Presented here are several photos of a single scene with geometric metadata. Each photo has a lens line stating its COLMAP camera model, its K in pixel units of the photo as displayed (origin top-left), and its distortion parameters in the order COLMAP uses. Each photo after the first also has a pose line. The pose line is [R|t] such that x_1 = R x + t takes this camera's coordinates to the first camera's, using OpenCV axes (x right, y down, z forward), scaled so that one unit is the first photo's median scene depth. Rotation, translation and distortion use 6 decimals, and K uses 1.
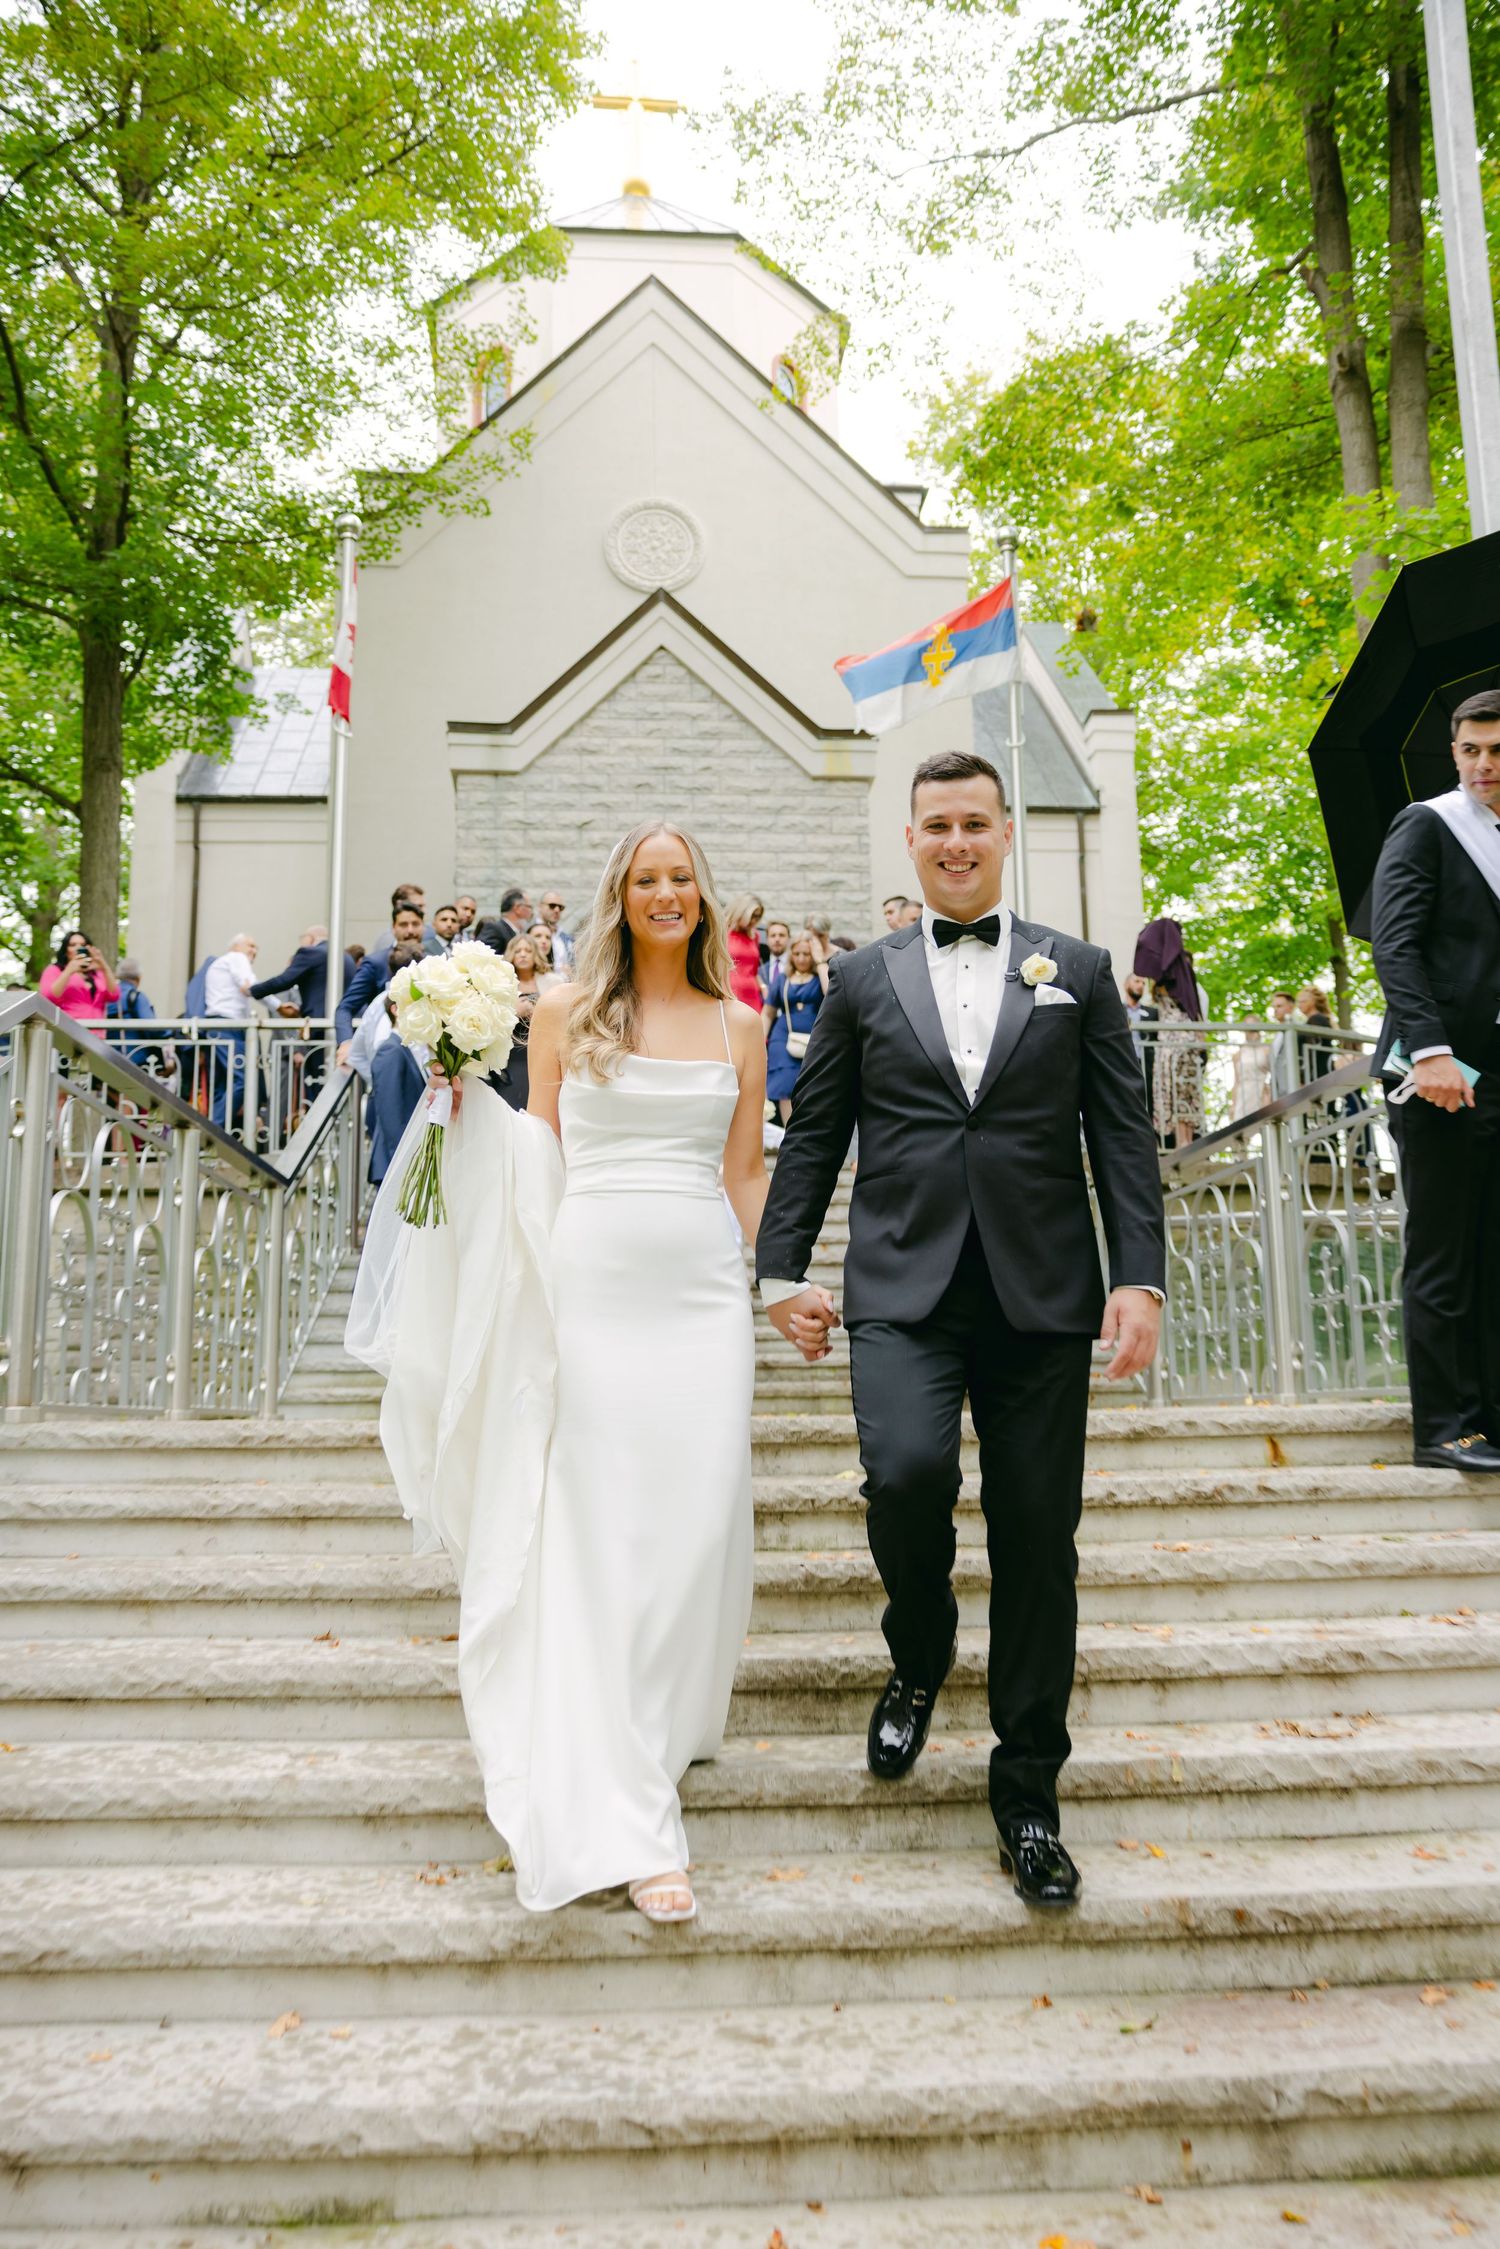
lens RADIAL K [[2251.6, 0, 769.4], [0, 2251.6, 1138.1], [0, 0, 1]] dist [-0.012375, 0.000000]
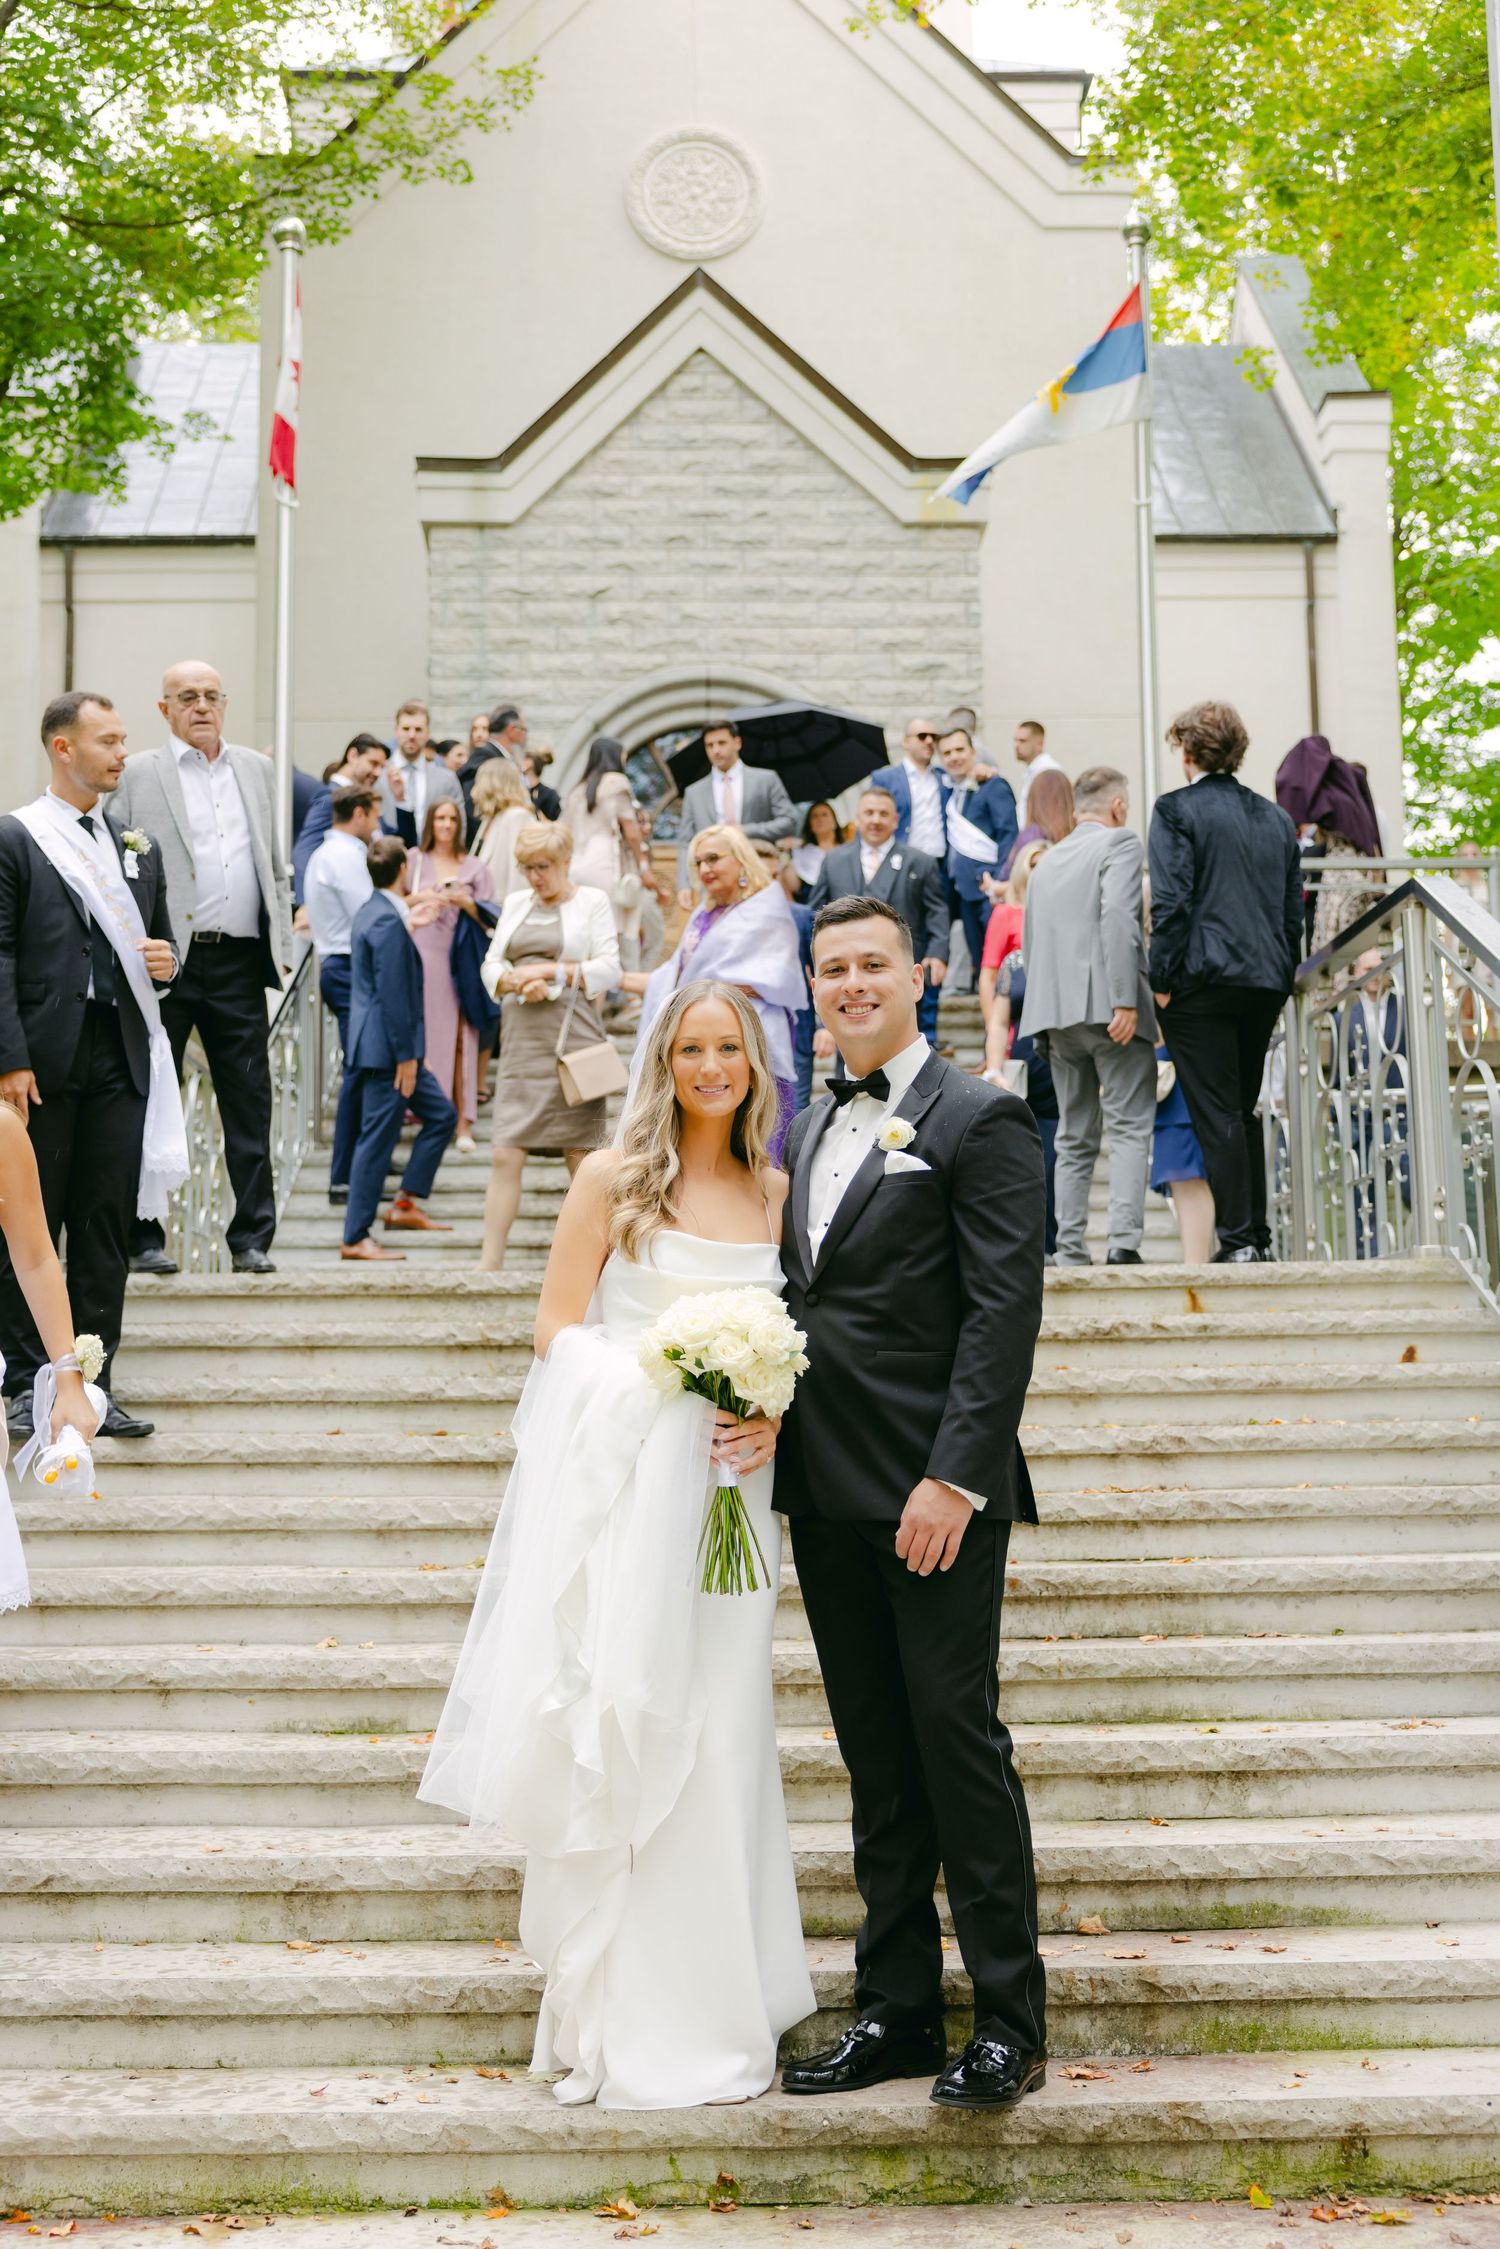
lens RADIAL K [[4062.4, 0, 740.0], [0, 4062.4, 1123.7], [0, 0, 1]] dist [0.131083, 0.000000]
pose [[0.998105, -0.004402, -0.061382, 0.047529], [0.006226, 0.999544, 0.029563, -0.002195], [0.061224, -0.029889, 0.997676, -0.358569]]
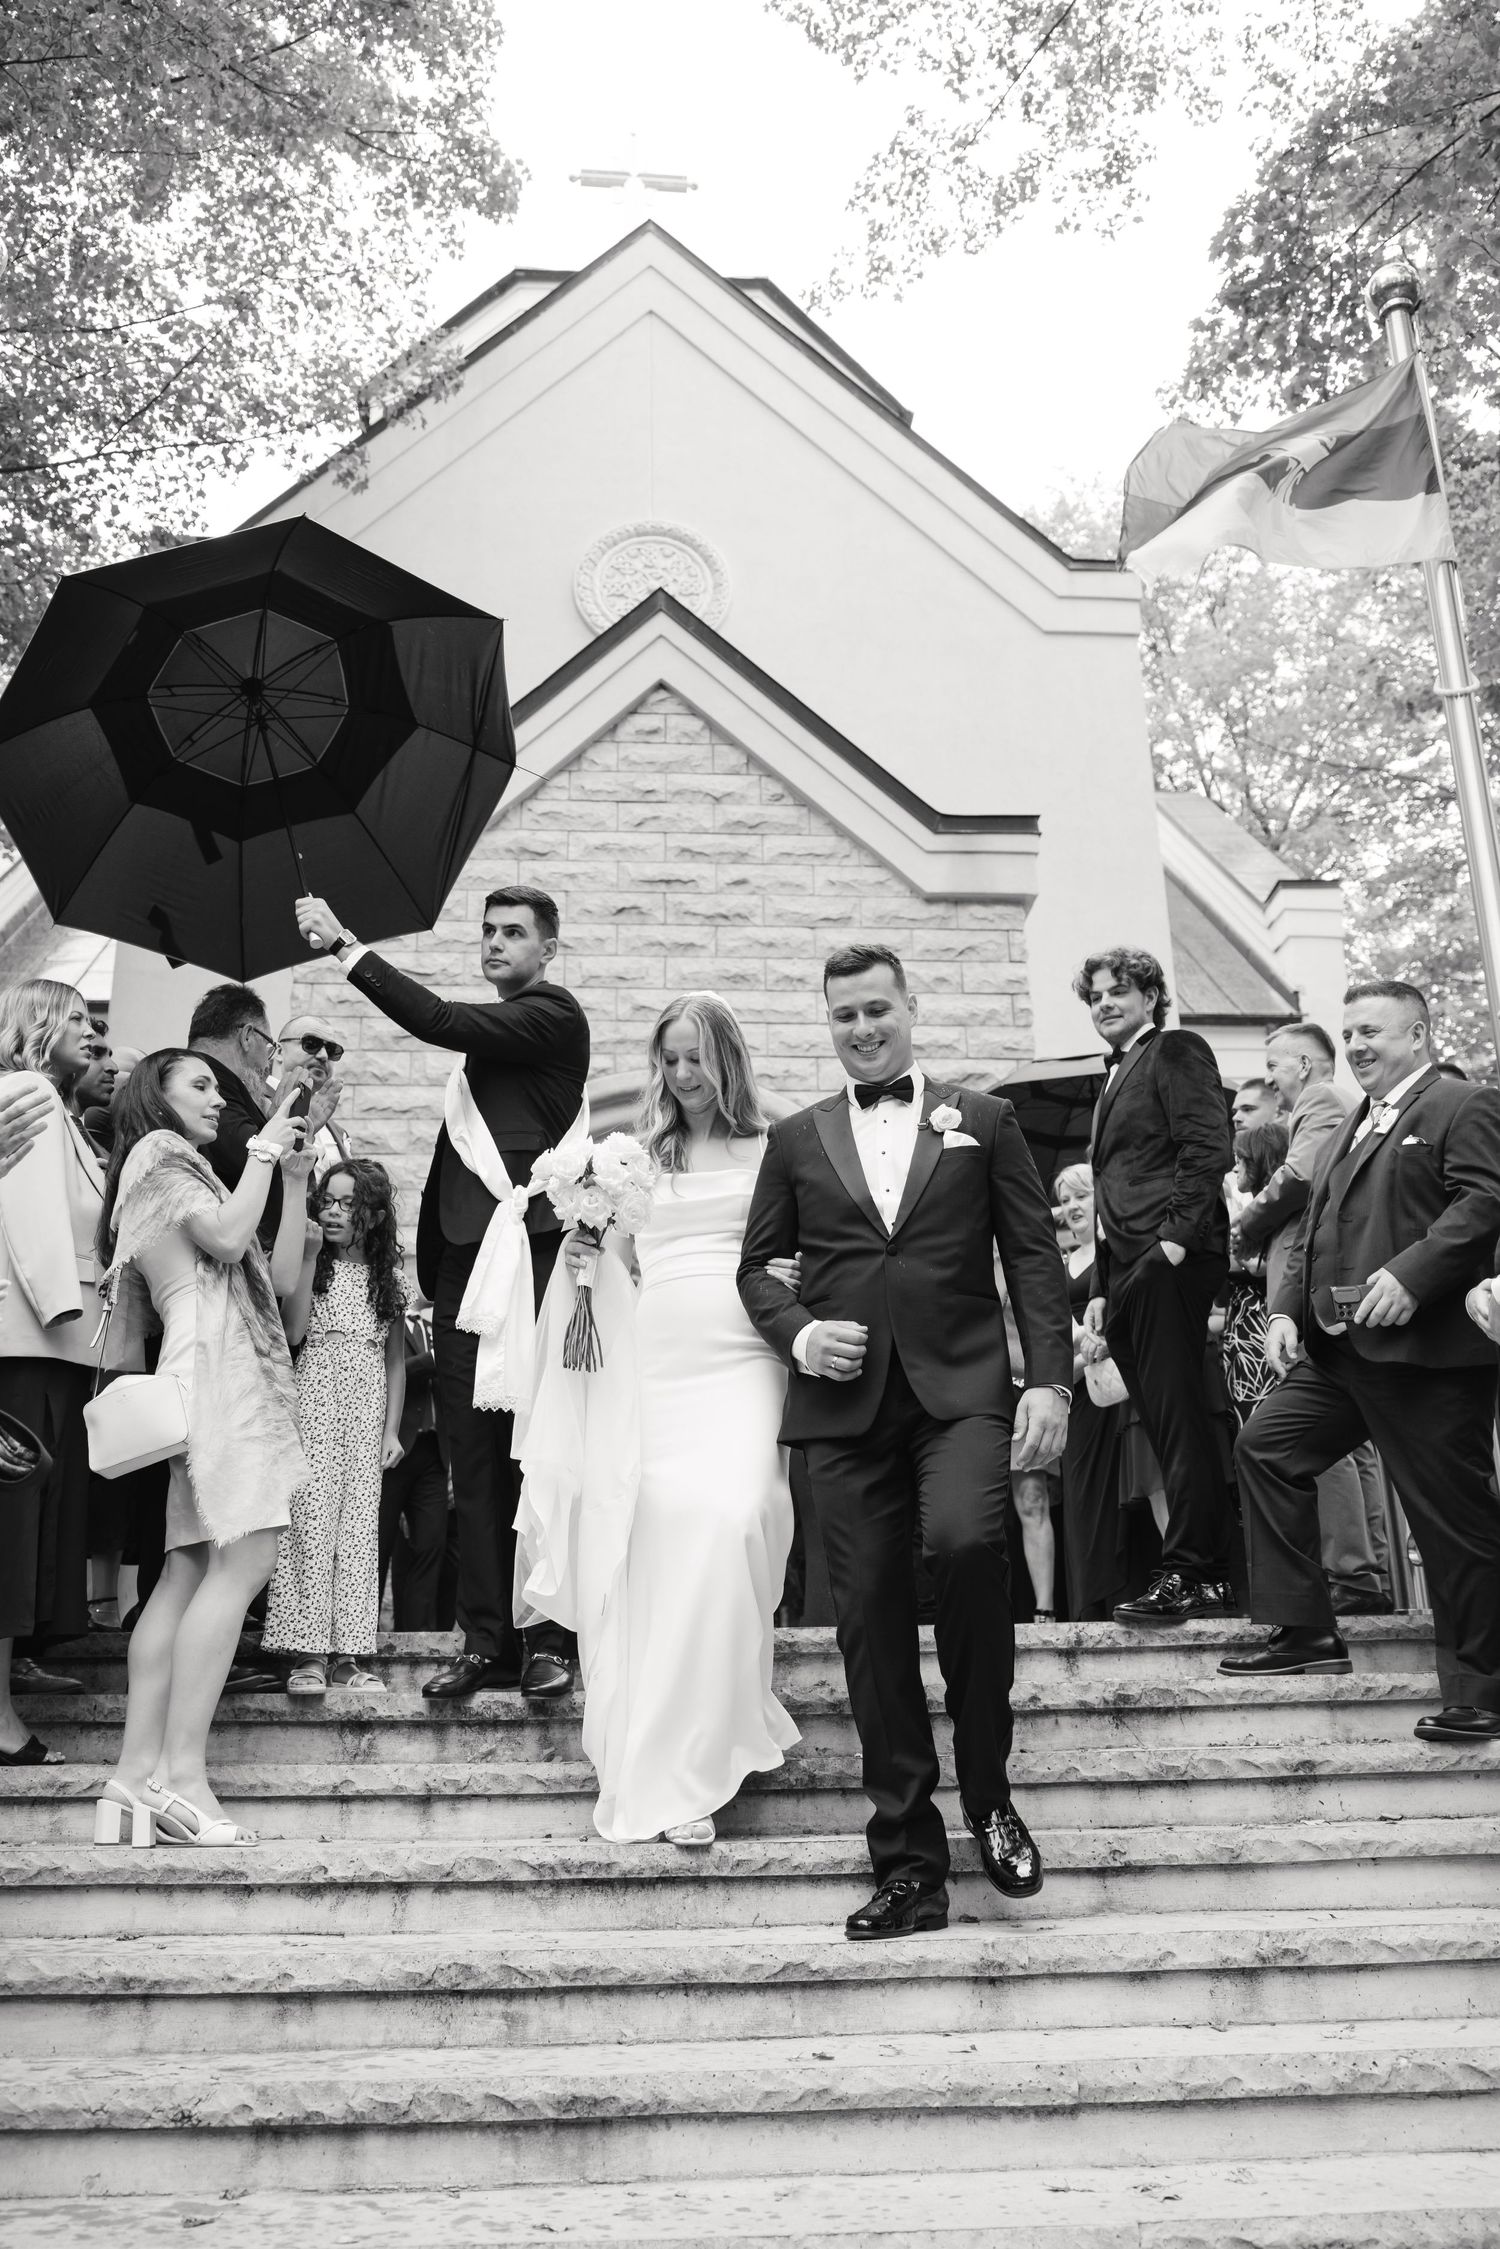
lens RADIAL K [[1841.8, 0, 755.9], [0, 1841.8, 1129.3], [0, 0, 1]] dist [0.006903, 0.002224]
pose [[0.999974, -0.006904, -0.002084, -0.023552], [0.006476, 0.986838, -0.161583, -0.027898], [0.003172, 0.161566, 0.986857, 0.556553]]
